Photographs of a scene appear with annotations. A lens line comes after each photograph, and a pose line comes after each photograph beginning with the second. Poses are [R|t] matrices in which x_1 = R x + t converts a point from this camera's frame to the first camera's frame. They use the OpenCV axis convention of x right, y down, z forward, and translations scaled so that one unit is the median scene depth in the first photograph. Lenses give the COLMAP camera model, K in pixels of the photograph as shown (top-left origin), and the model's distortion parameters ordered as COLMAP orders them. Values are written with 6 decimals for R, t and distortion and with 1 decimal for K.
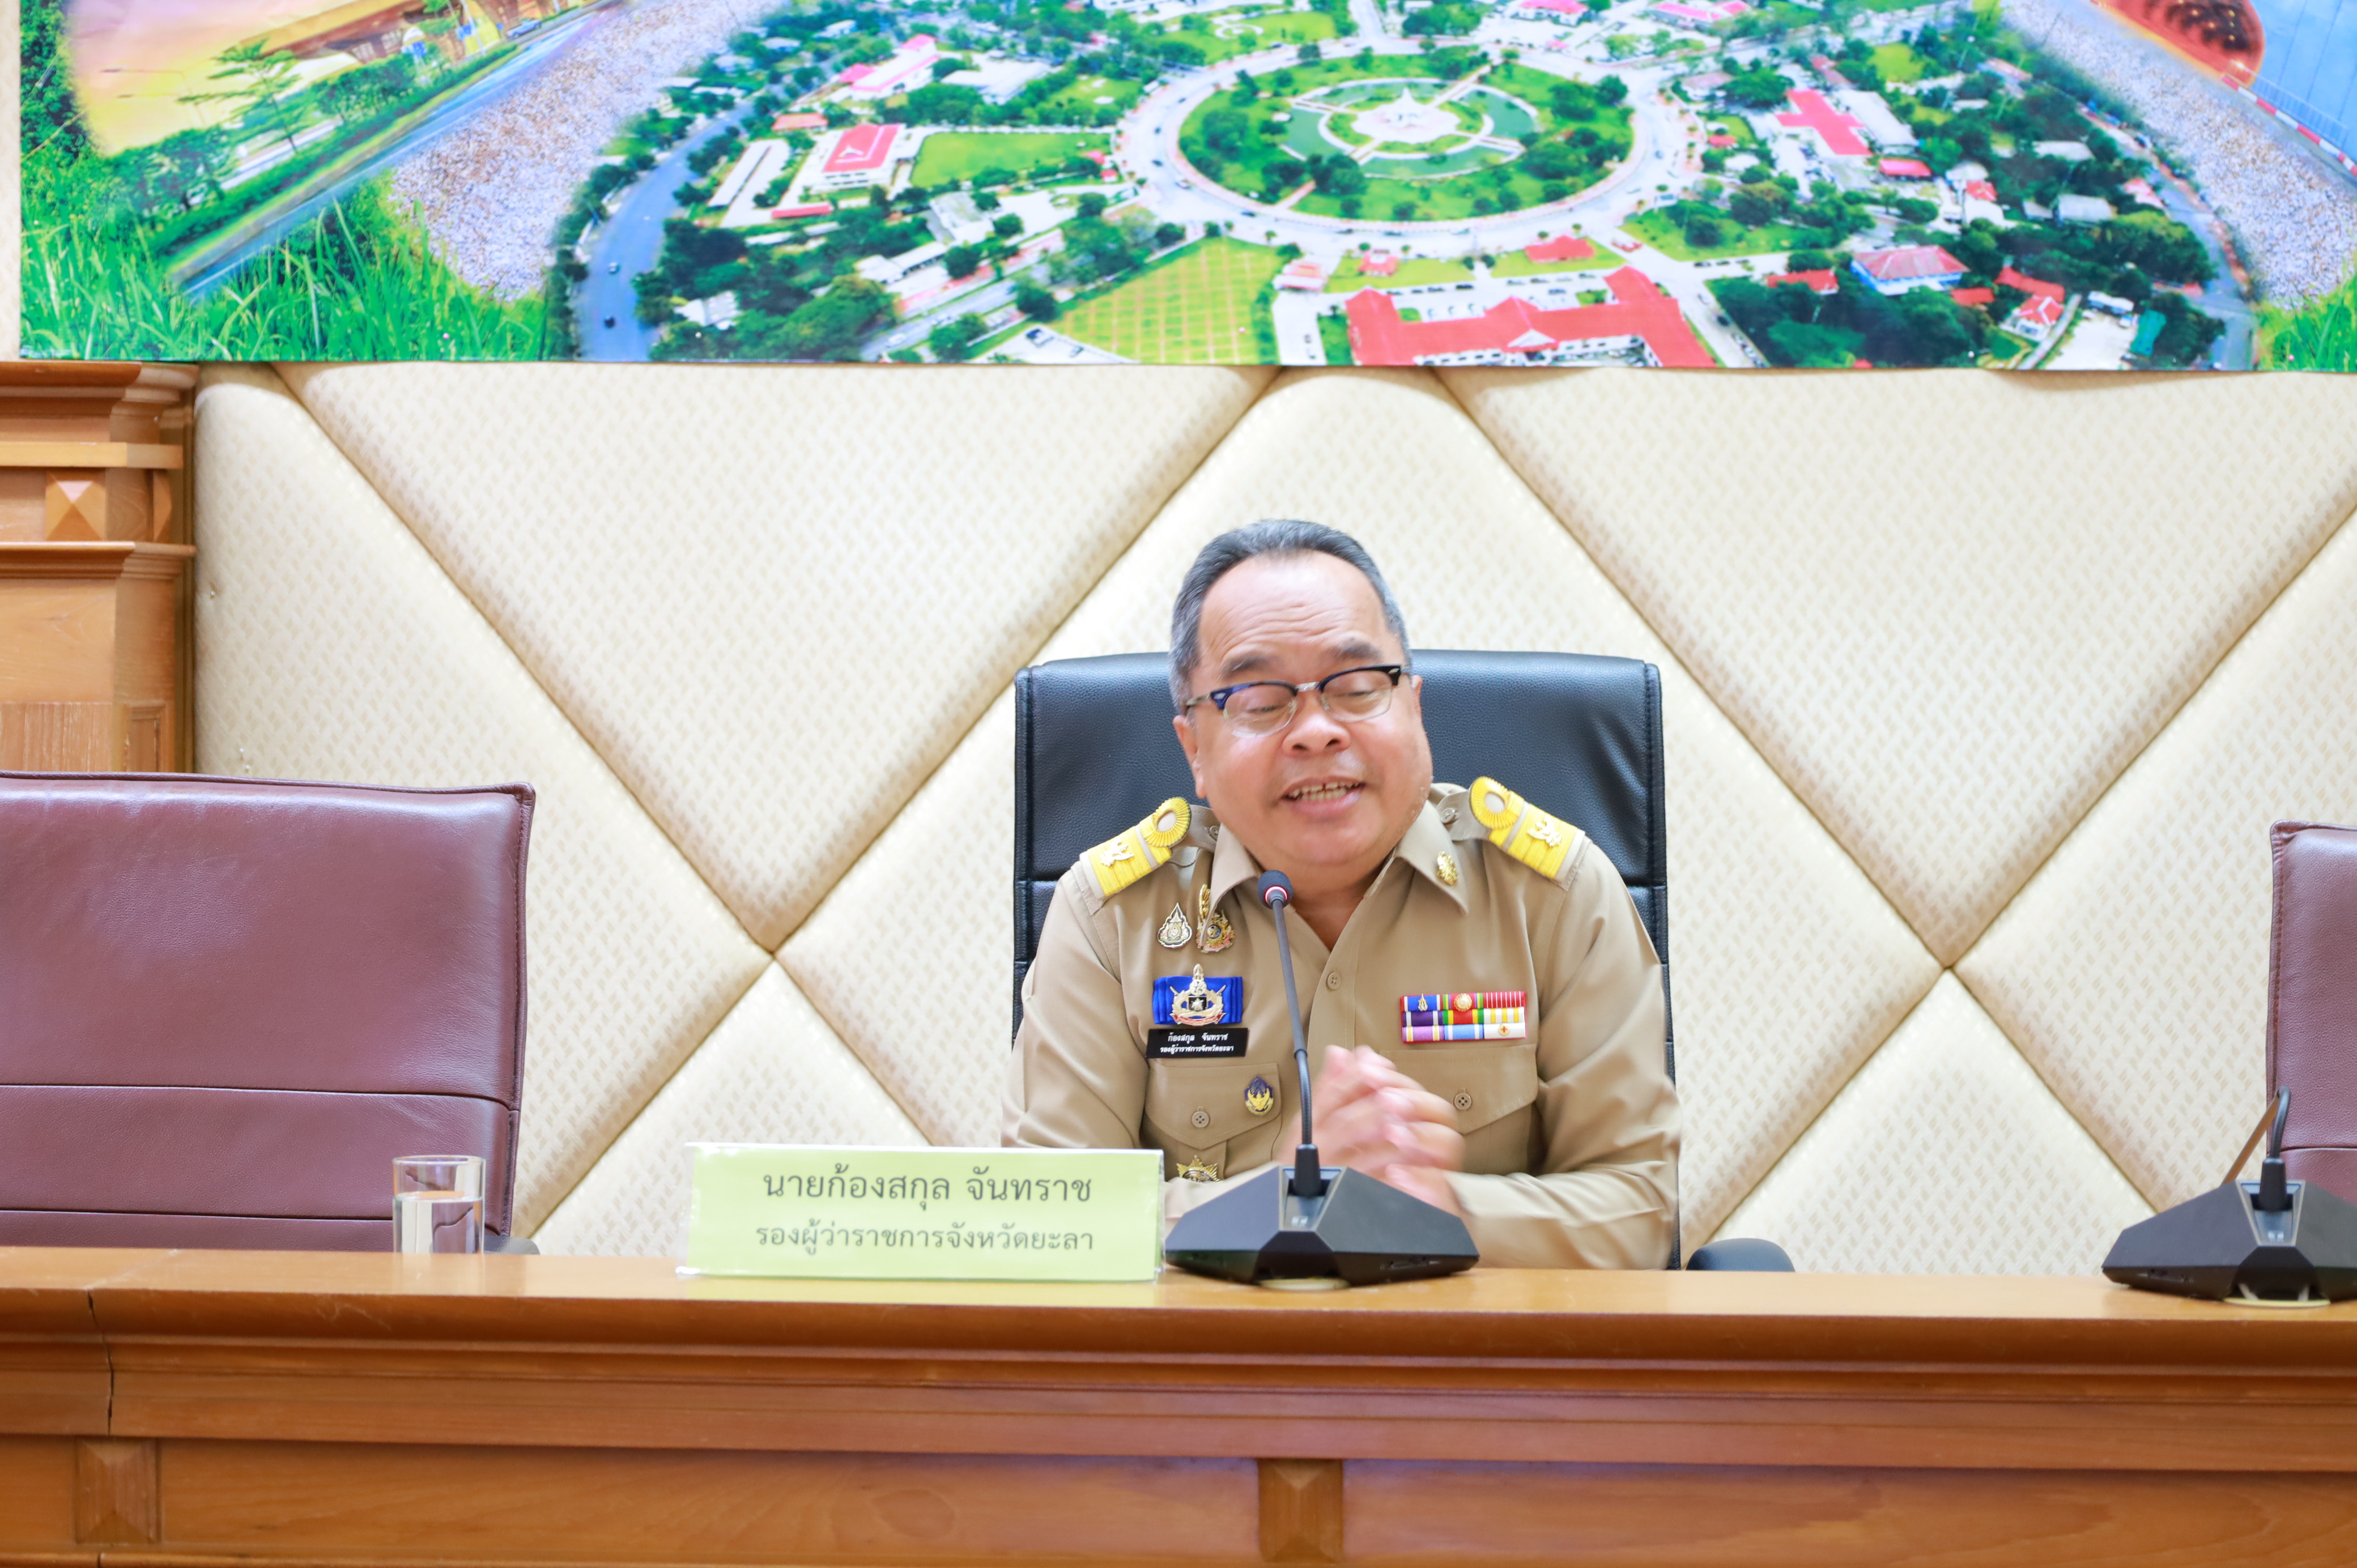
lens RADIAL K [[6493.6, 0, 1178.5], [0, 6493.6, 820.4], [0, 0, 1]] dist [-0.034376, 0.407161]
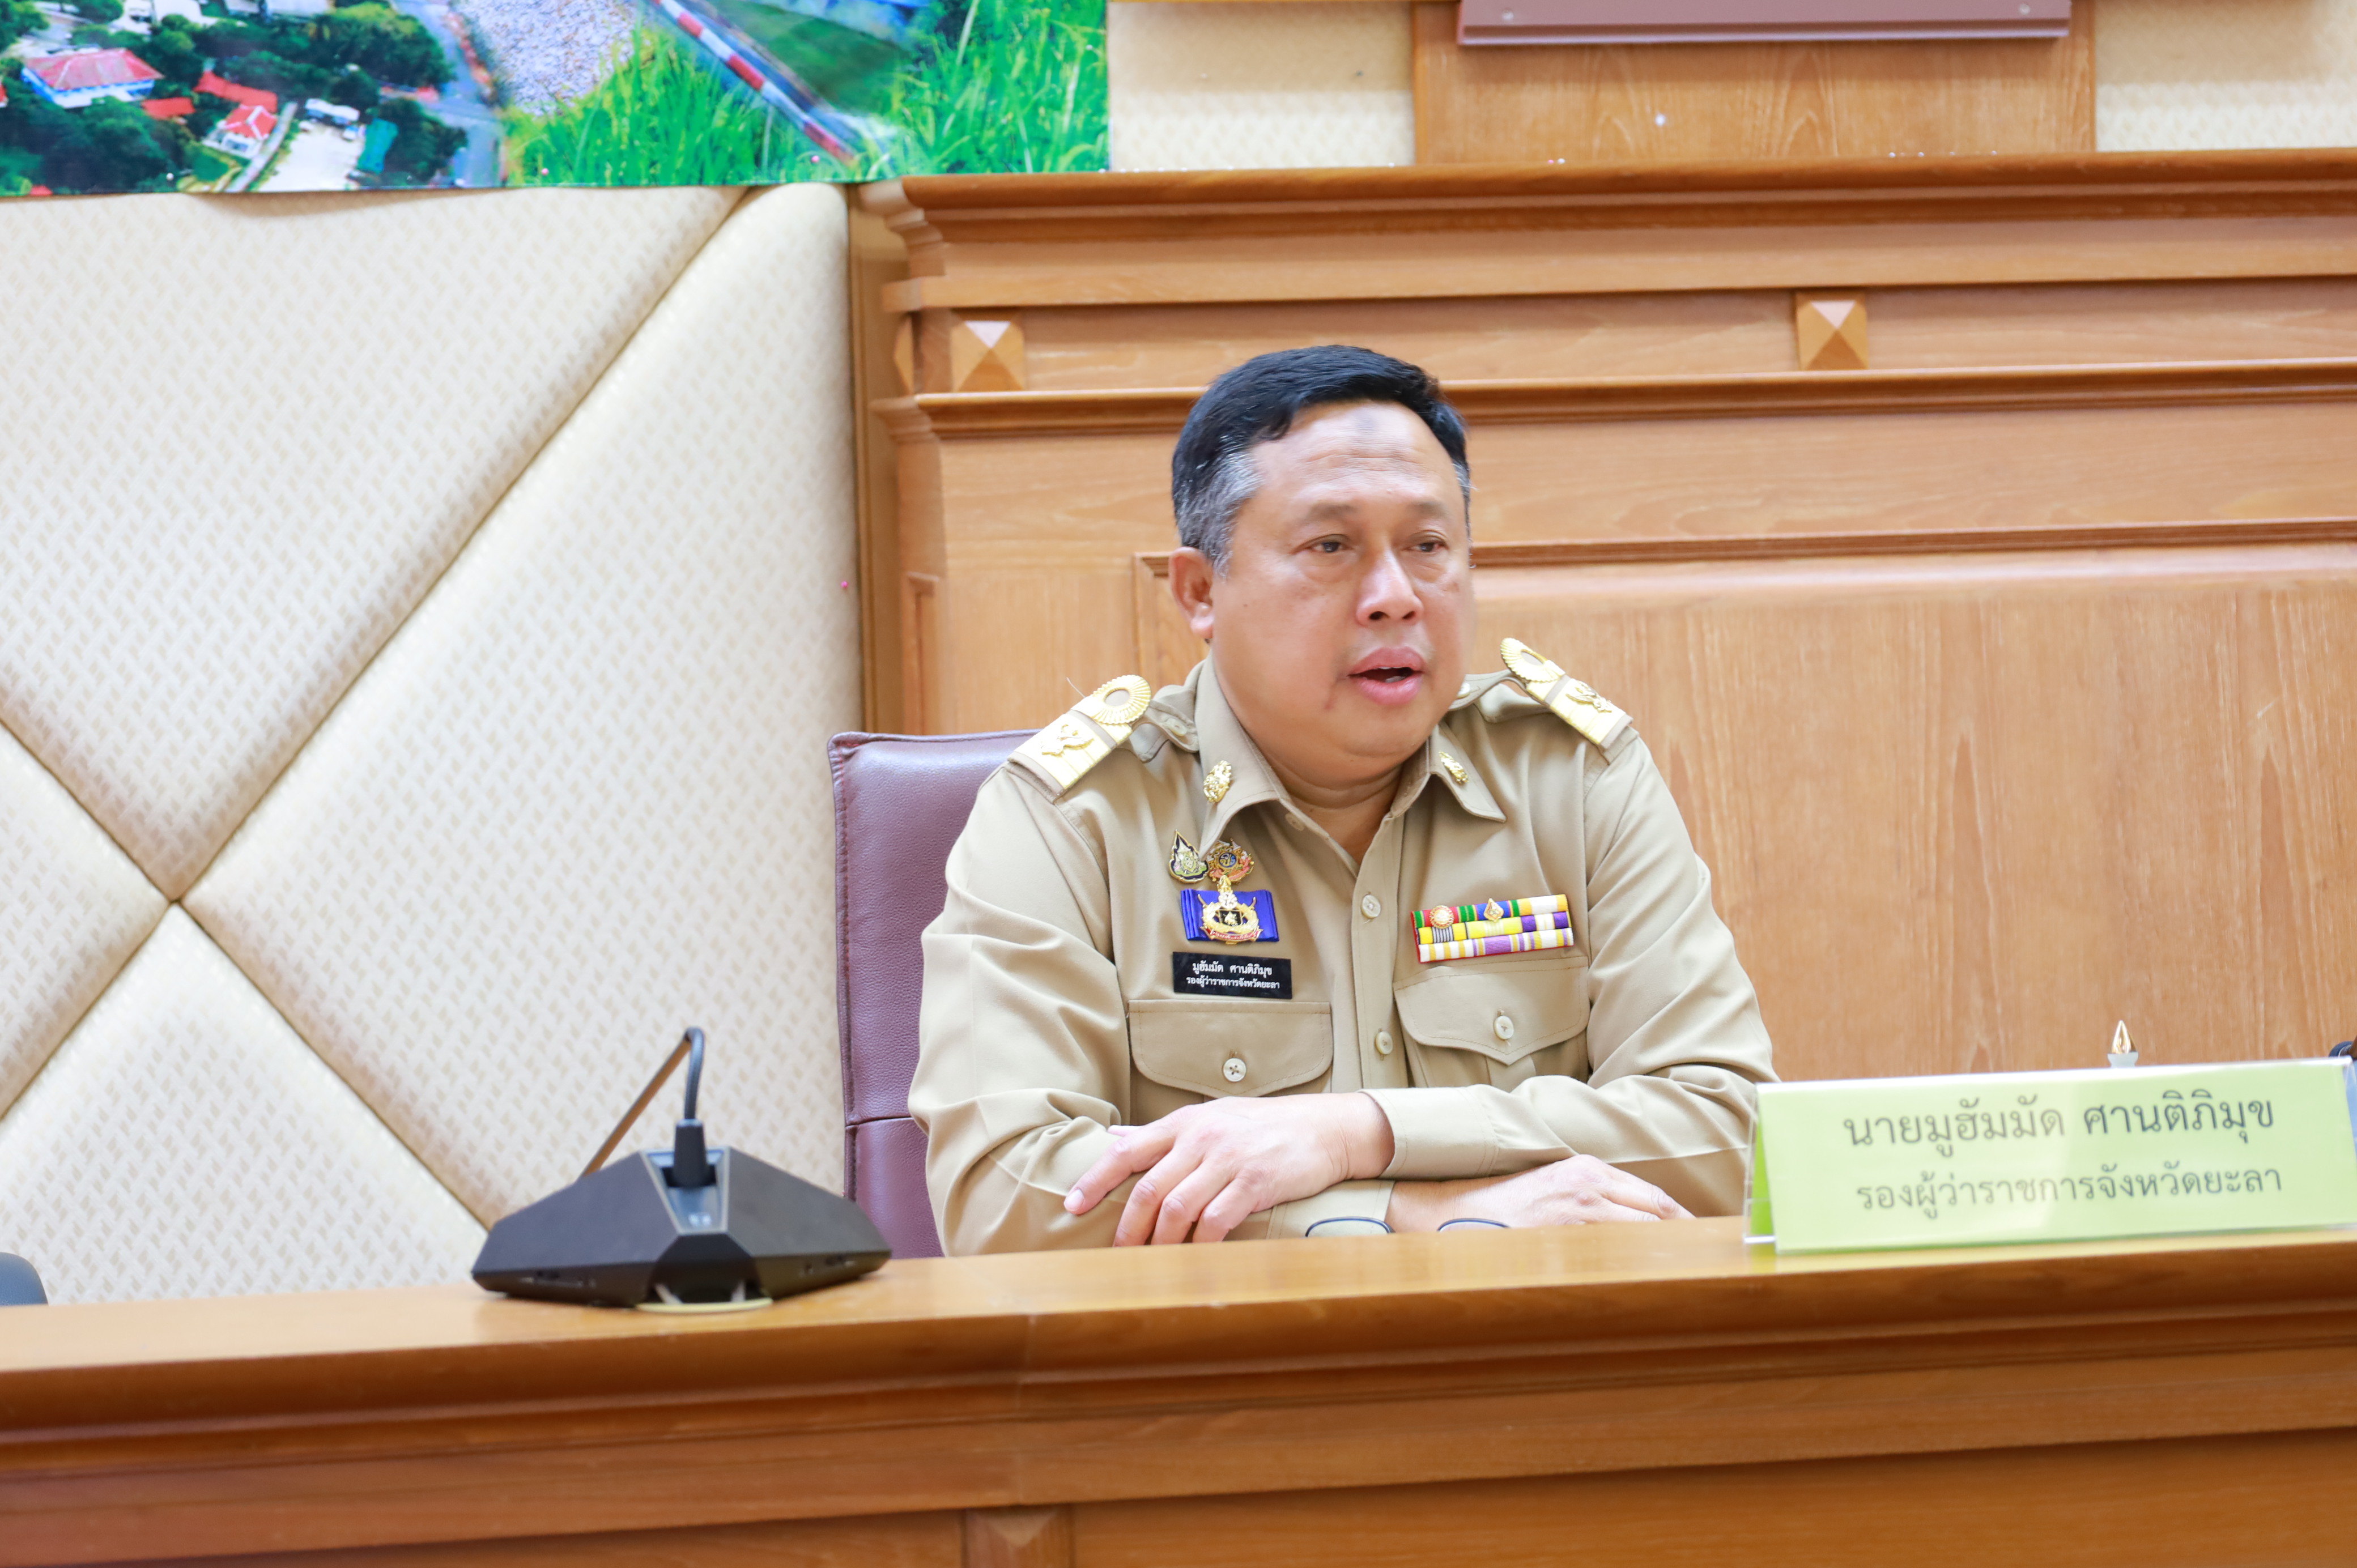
lens RADIAL K [[6493.6, 0, 1178.5], [0, 6493.6, 820.4], [0, 0, 1]] dist [-0.034376, 0.407161]
pose [[0.957679, -0.047334, 0.283919, 0.003830], [0.044356, 0.998873, 0.016912, 0.003655], [-0.284399, -0.003603, 0.958699, 0.151357]]
